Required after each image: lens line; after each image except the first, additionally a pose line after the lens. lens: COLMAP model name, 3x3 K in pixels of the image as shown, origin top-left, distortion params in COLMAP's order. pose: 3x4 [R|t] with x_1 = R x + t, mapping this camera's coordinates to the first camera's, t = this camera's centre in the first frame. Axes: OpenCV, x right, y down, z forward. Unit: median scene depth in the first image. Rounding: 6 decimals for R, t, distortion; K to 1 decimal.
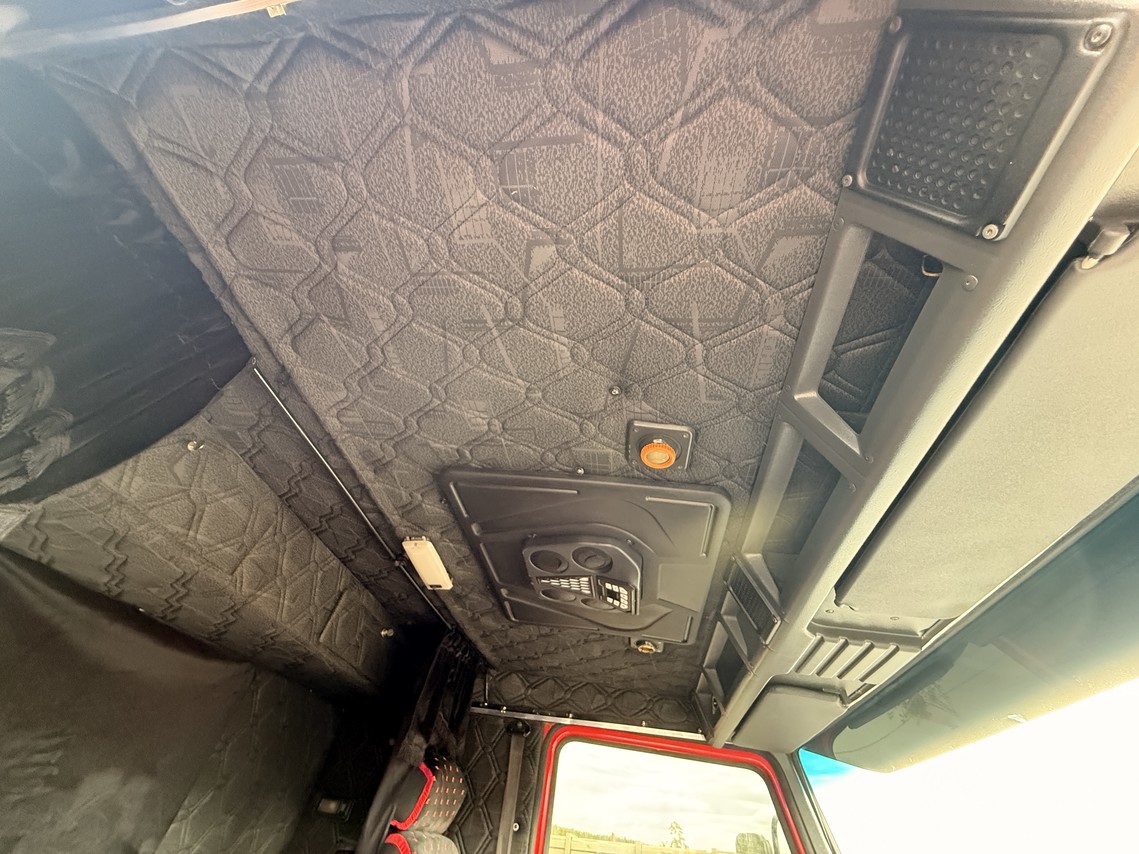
lens RADIAL K [[441.6, 0, 569.5], [0, 441.6, 427.0], [0, 0, 1]] dist [0.000030, 0.000124]
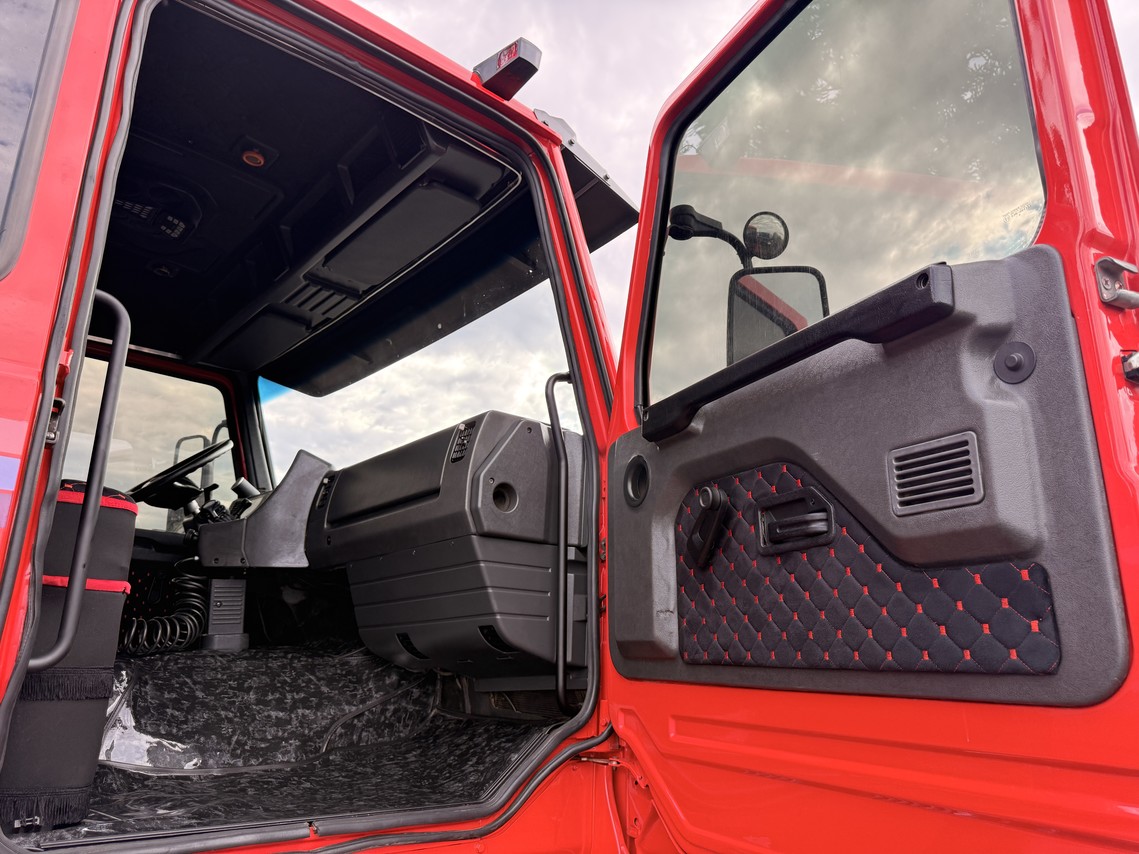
lens RADIAL K [[816.5, 0, 569.5], [0, 816.5, 427.0], [0, 0, 1]] dist [0.007548, 0.003121]
pose [[0.696646, 0.076477, 0.713327, -0.903630], [-0.450733, 0.820216, 0.352257, -0.608130], [-0.558143, -0.566919, 0.605871, -1.727689]]
